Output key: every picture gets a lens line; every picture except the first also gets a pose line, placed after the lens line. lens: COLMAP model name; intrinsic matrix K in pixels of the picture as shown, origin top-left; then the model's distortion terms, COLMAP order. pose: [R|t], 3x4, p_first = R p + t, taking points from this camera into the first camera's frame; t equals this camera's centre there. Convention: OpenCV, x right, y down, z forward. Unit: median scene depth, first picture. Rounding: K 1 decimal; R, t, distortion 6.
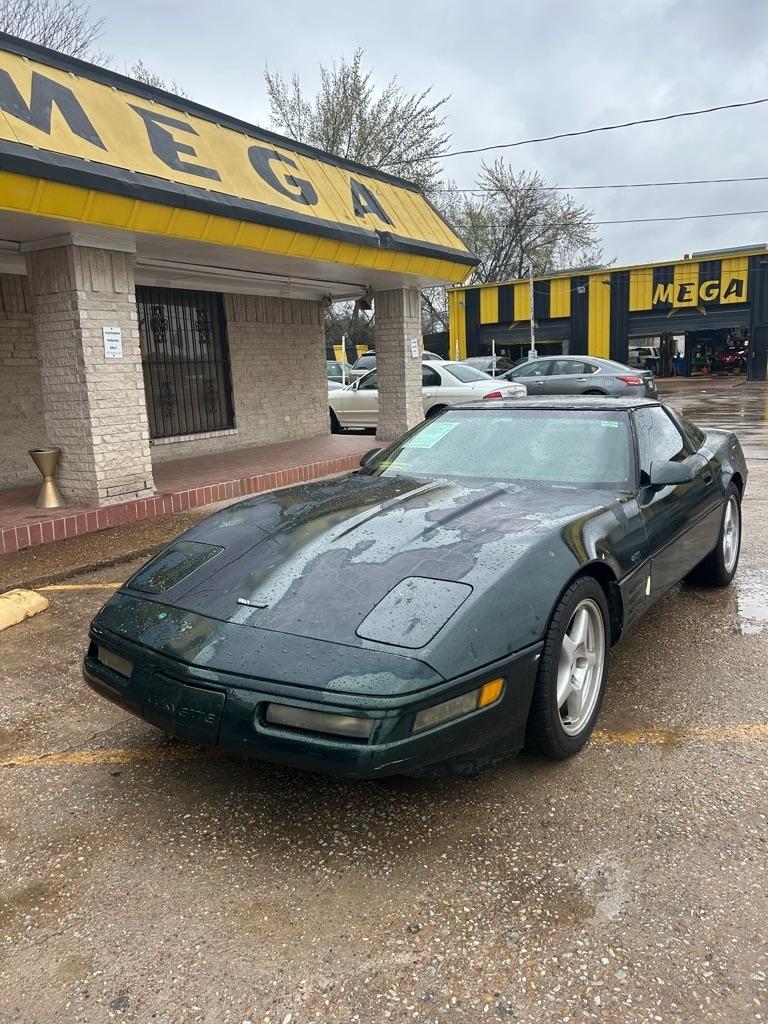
lens RADIAL K [[784.5, 0, 382.0], [0, 784.5, 511.4], [0, 0, 1]] dist [0.066650, -0.068552]
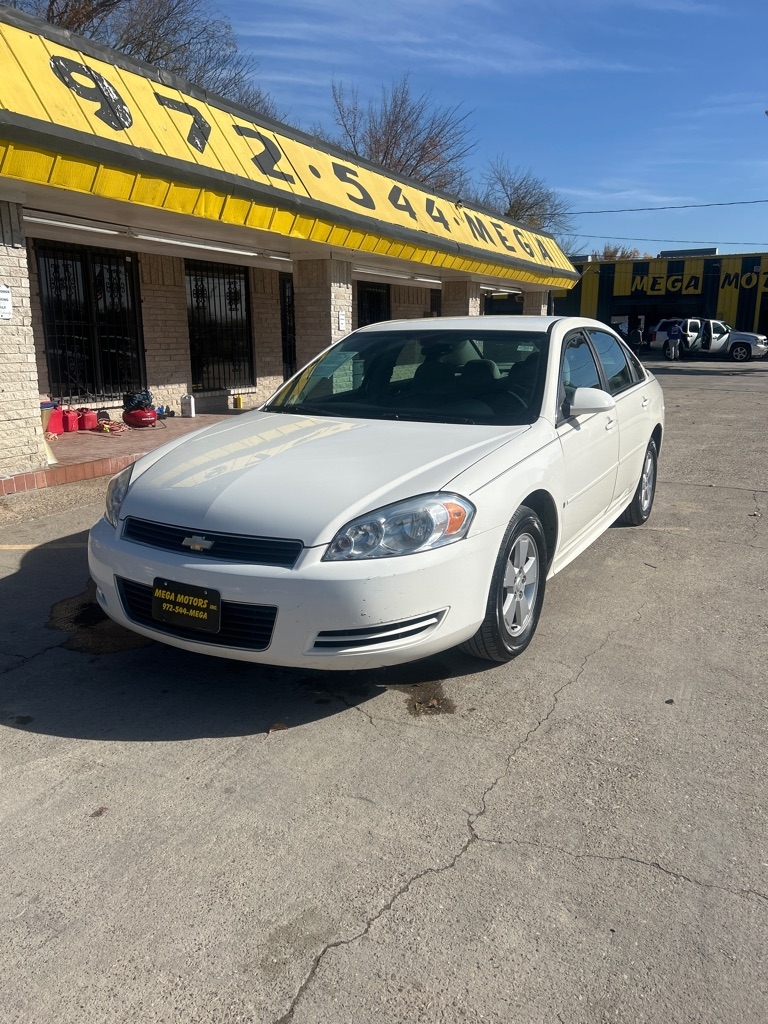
lens RADIAL K [[784.5, 0, 389.9], [0, 784.5, 519.0], [0, 0, 1]] dist [0.066650, -0.068552]
pose [[0.995555, 0.025328, 0.090711, -0.166601], [-0.030391, 0.998030, 0.054879, 0.054334], [-0.089143, -0.057392, 0.994364, -0.288088]]
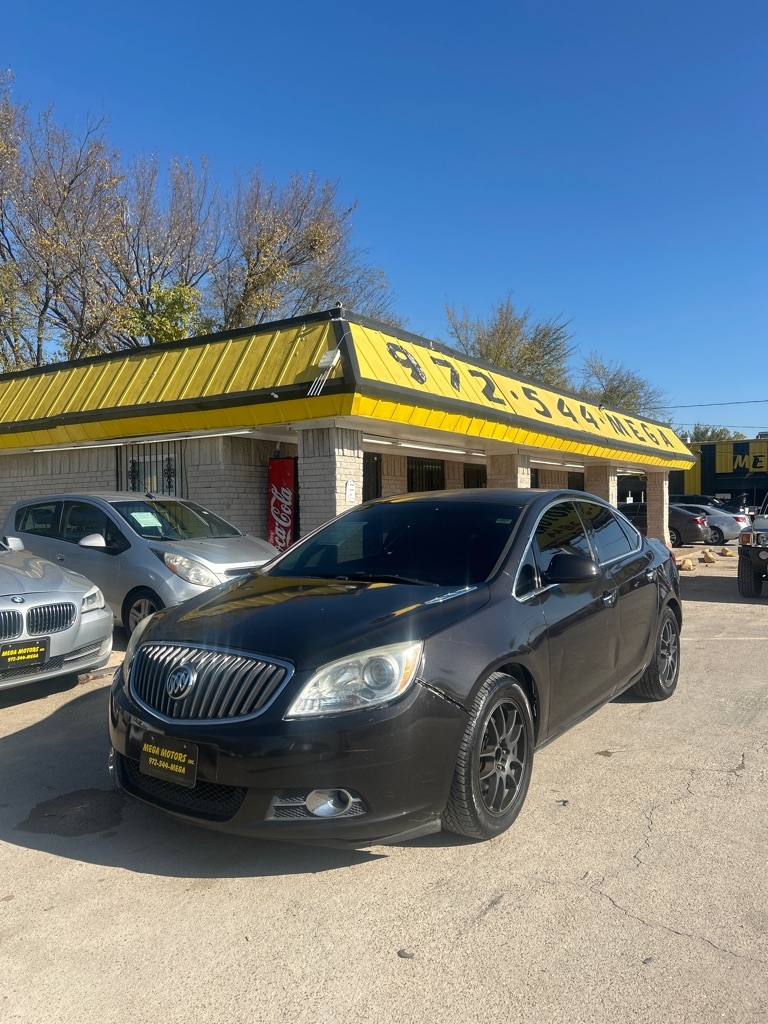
lens RADIAL K [[784.5, 0, 386.6], [0, 784.5, 508.9], [0, 0, 1]] dist [0.066650, -0.068552]
pose [[0.998935, 0.032916, -0.032346, -0.221544], [-0.038045, 0.984101, -0.173487, 0.072081], [0.026122, 0.174532, 0.984305, -0.372737]]
